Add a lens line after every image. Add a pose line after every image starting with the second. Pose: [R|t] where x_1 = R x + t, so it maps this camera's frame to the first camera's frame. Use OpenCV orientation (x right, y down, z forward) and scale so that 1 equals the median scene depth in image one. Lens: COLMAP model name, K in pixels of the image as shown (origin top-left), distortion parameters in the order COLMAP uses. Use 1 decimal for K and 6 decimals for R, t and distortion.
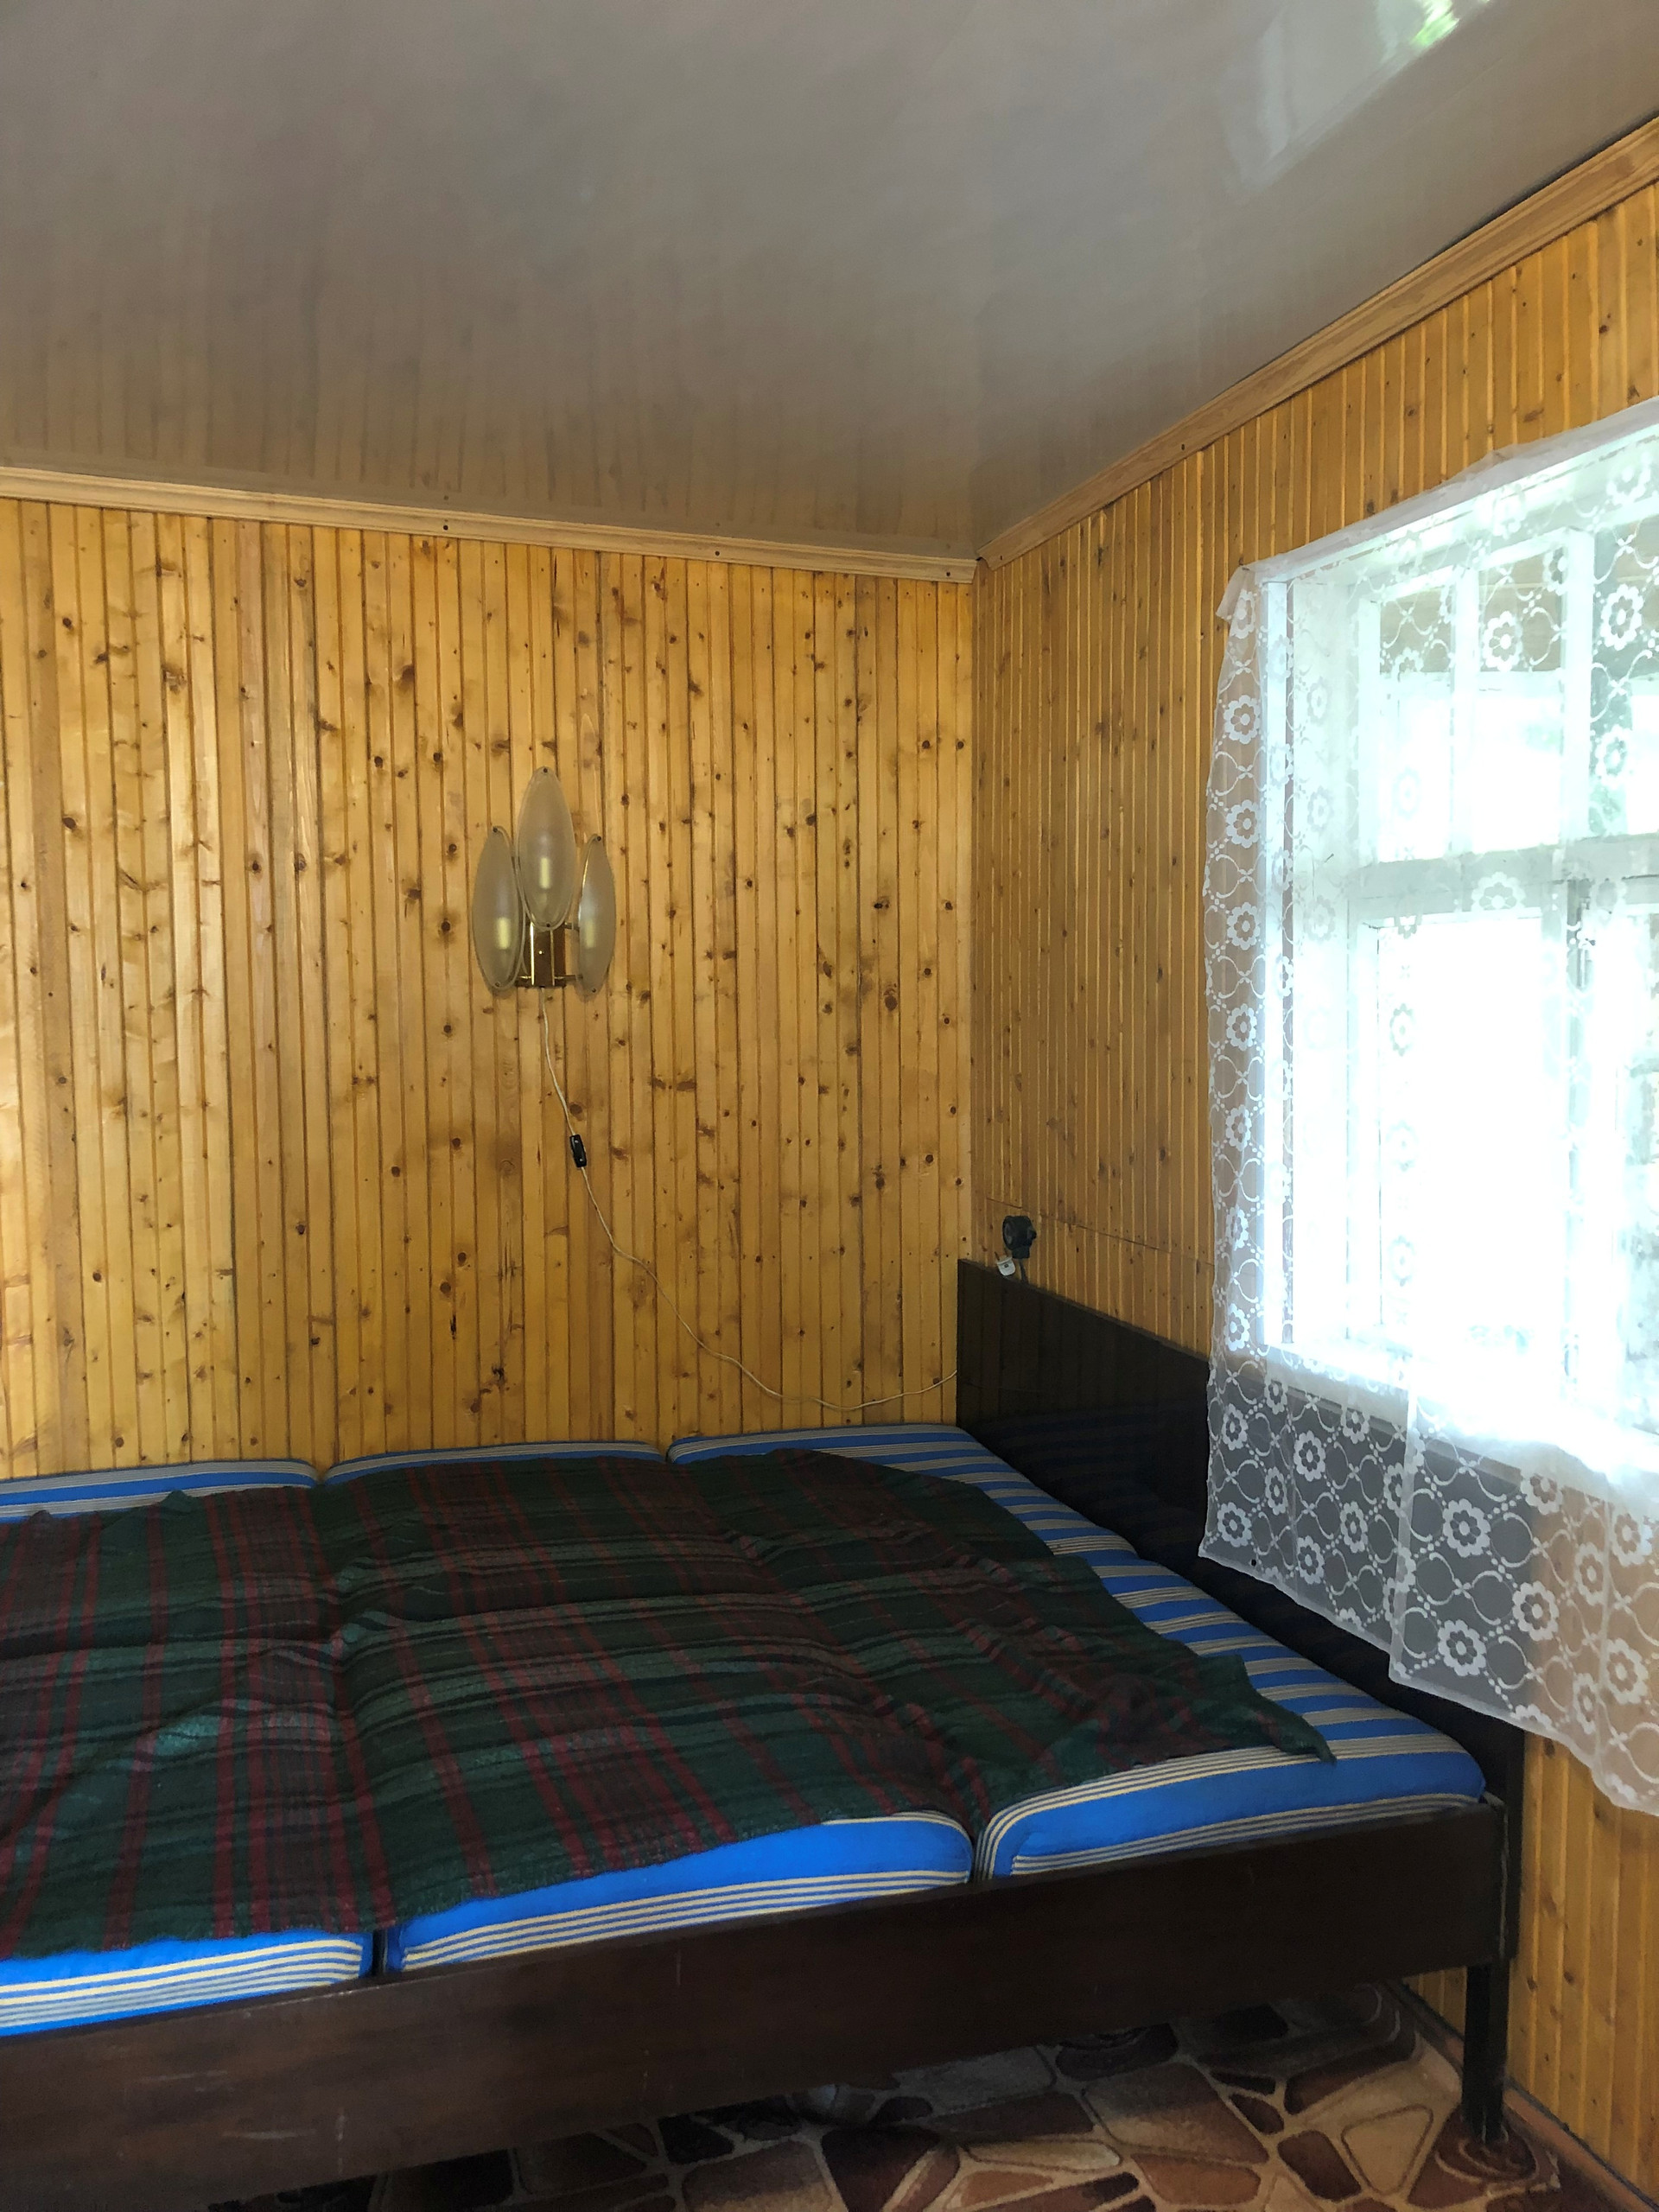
lens RADIAL K [[1791.7, 0, 799.6], [0, 1791.7, 1123.9], [0, 0, 1]] dist [0.033660, -0.004088]
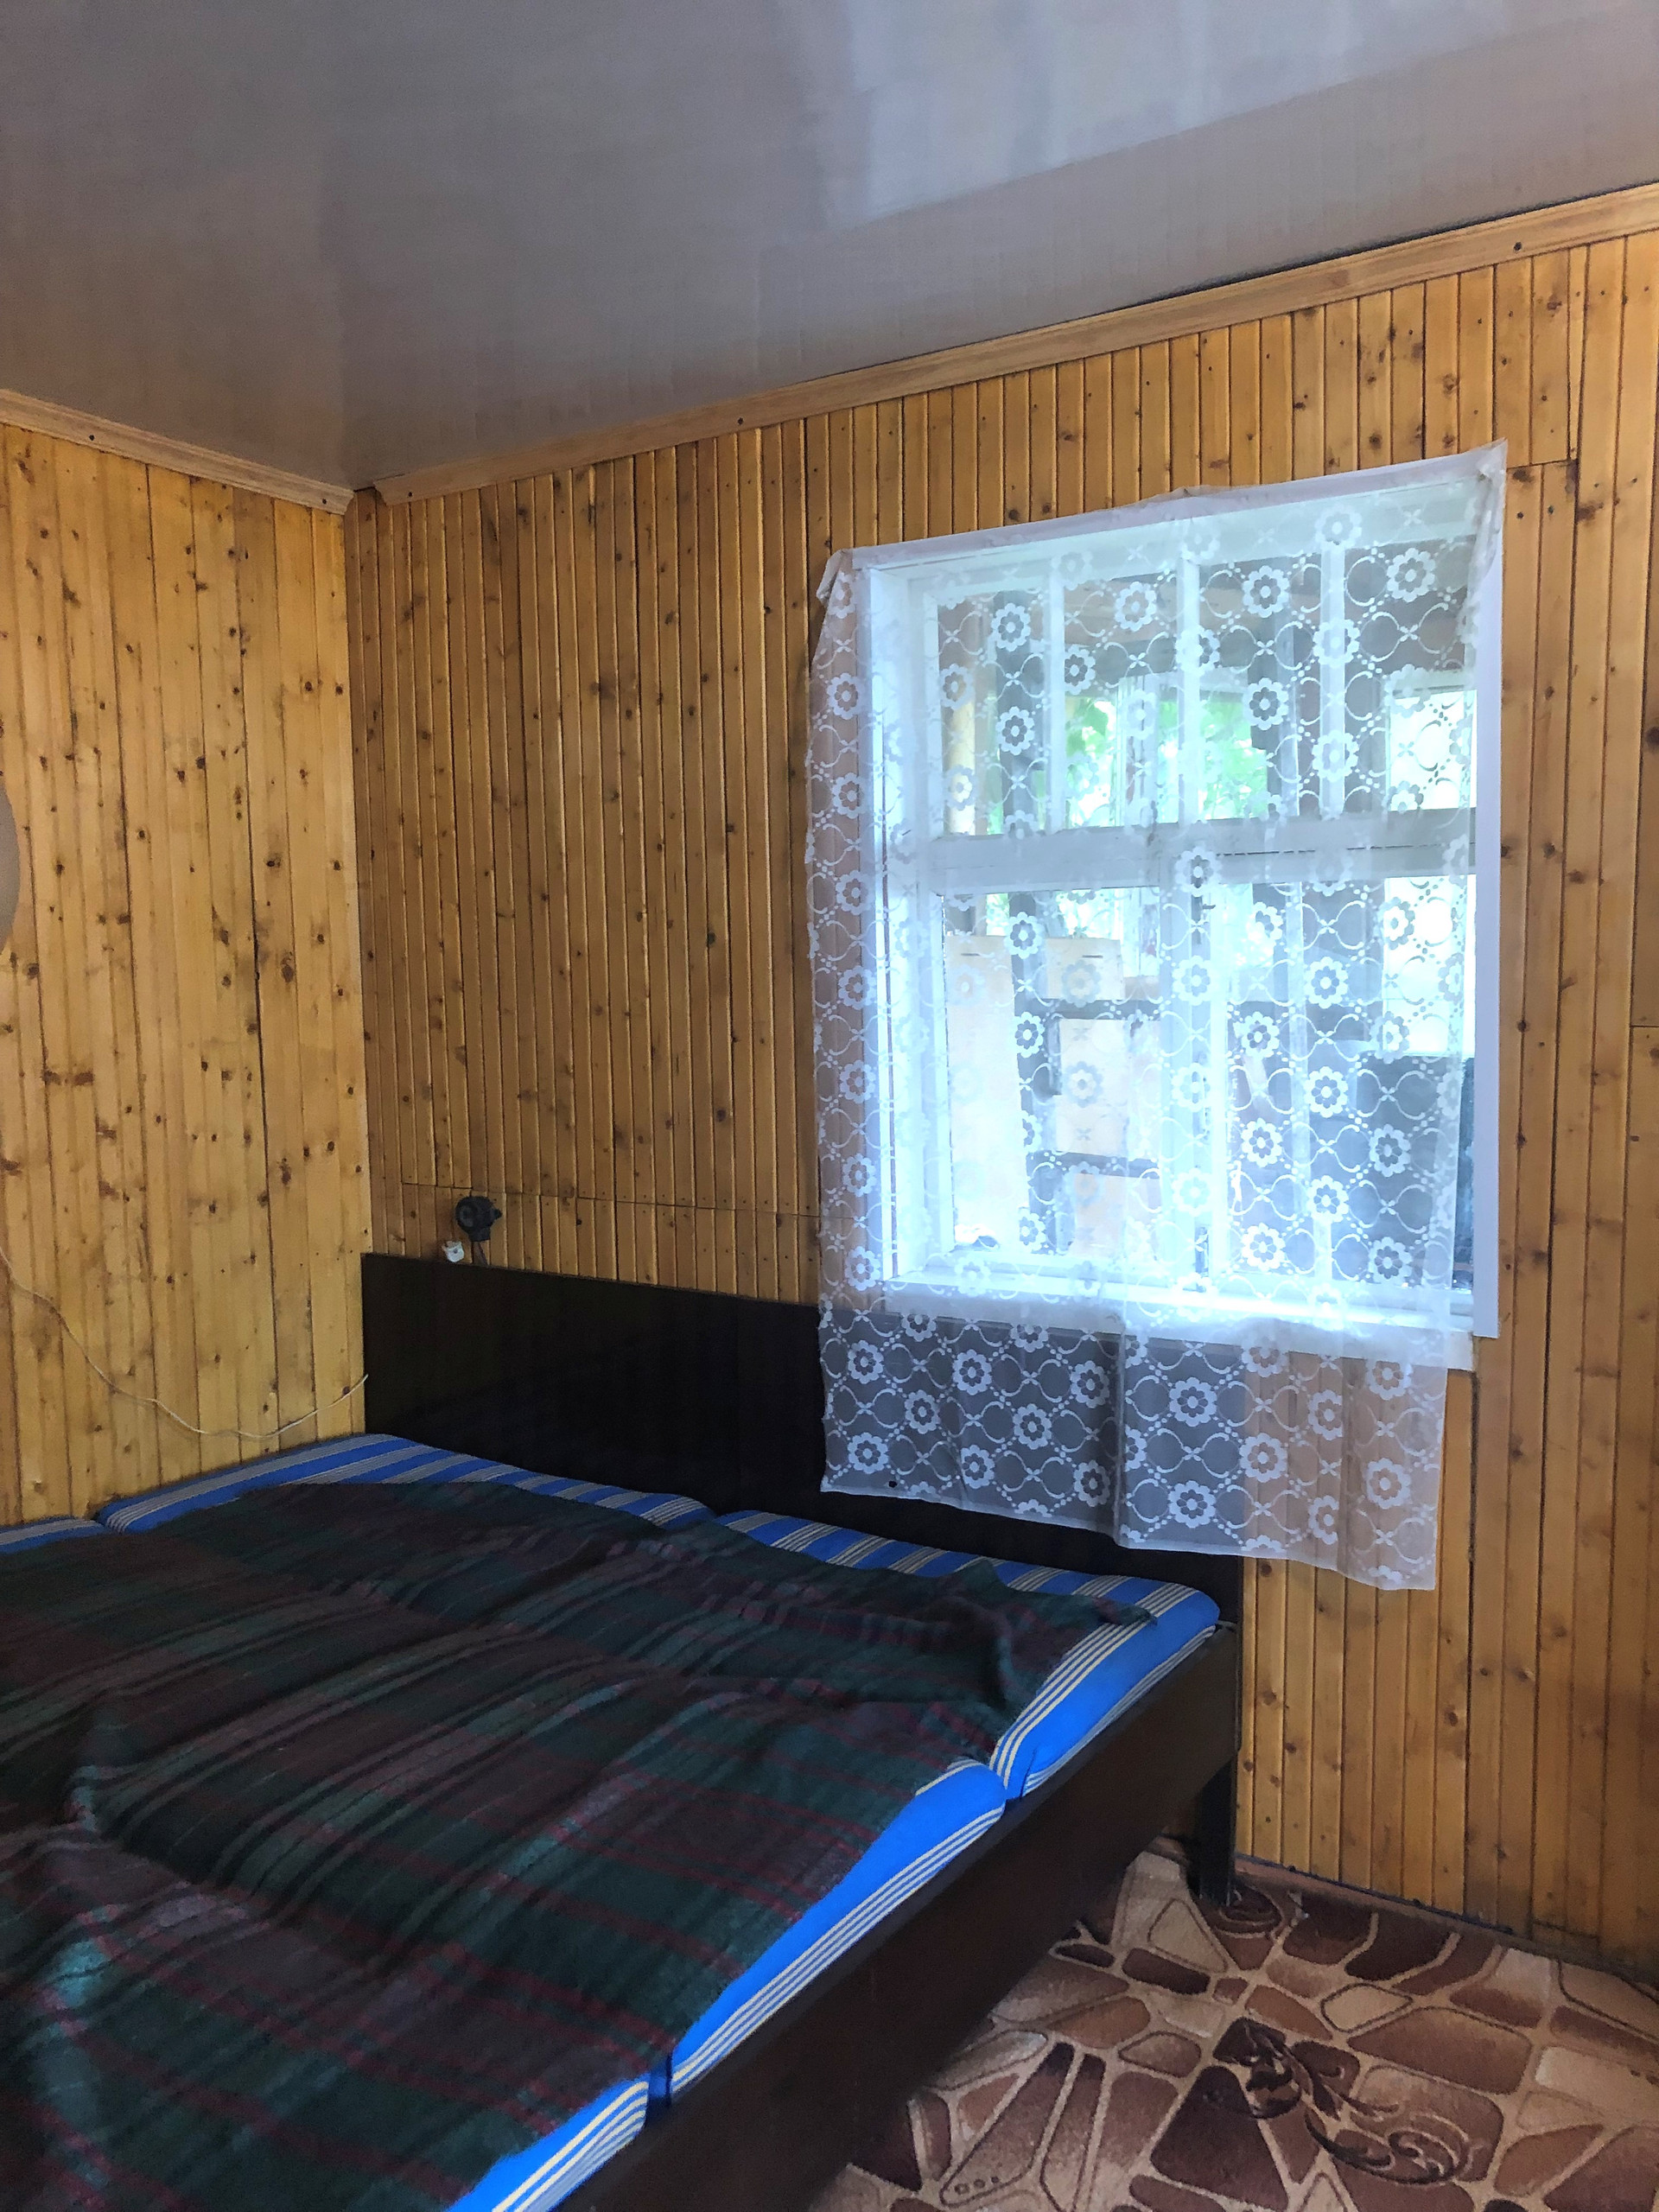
lens RADIAL K [[1787.3, 0, 840.7], [0, 1787.3, 1111.6], [0, 0, 1]] dist [0.144534, -0.344853]
pose [[0.775532, -0.065753, 0.627875, -0.433737], [0.062347, 0.997676, 0.027470, -0.009981], [-0.628222, 0.017843, 0.777829, 0.179718]]
